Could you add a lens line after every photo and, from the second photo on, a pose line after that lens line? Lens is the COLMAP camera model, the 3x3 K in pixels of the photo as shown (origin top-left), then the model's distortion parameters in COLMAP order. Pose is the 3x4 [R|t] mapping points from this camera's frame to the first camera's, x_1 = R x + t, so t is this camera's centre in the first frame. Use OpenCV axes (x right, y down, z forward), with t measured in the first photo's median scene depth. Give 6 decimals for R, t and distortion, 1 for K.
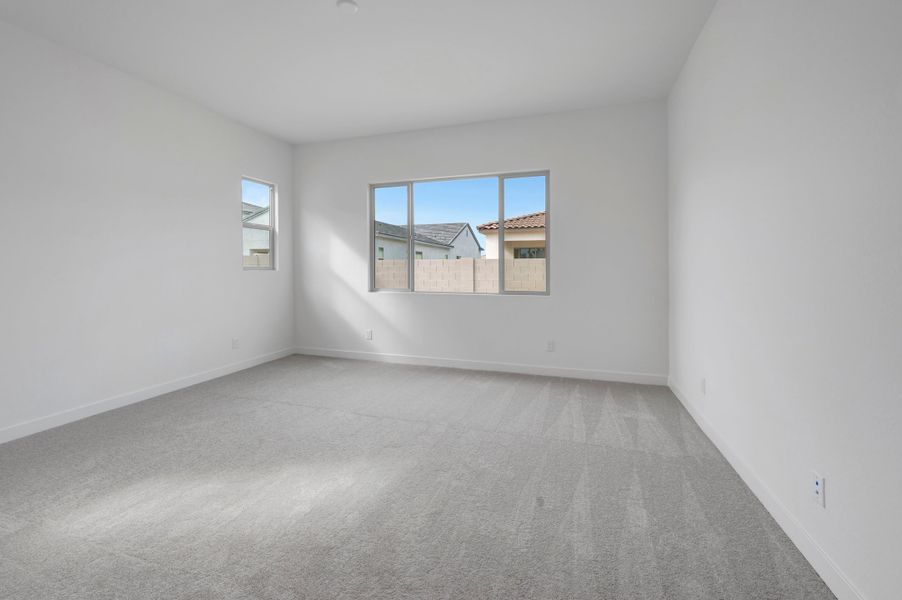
lens RADIAL K [[373.0, 0, 450.7], [0, 373.0, 268.7], [0, 0, 1]] dist [-0.000323, 0.000033]
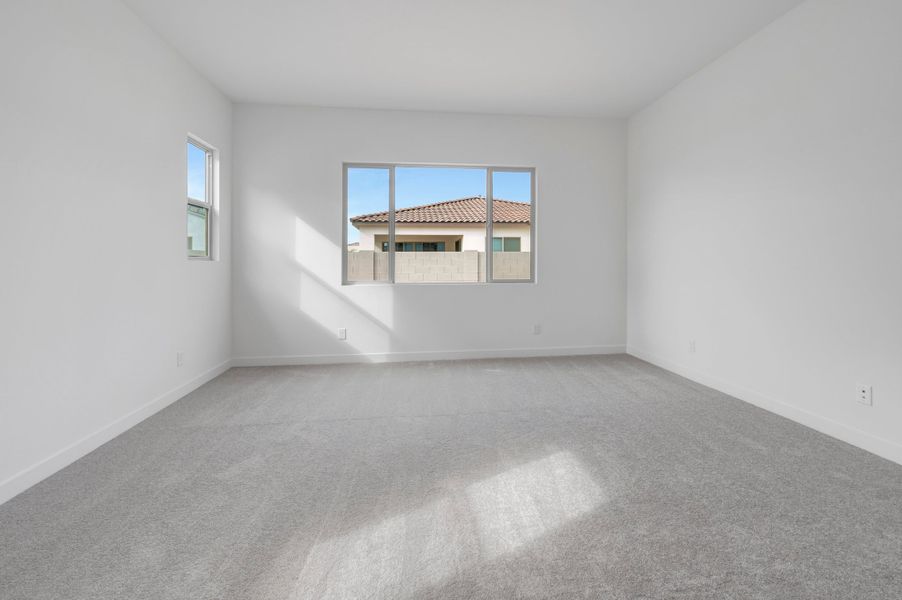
lens RADIAL K [[373.0, 0, 450.7], [0, 373.0, 268.7], [0, 0, 1]] dist [-0.000323, 0.000033]
pose [[0.908145, -0.010654, 0.418520, -0.364969], [0.005230, 0.999887, 0.014105, 0.011993], [-0.418623, -0.010621, 0.908098, 0.098221]]
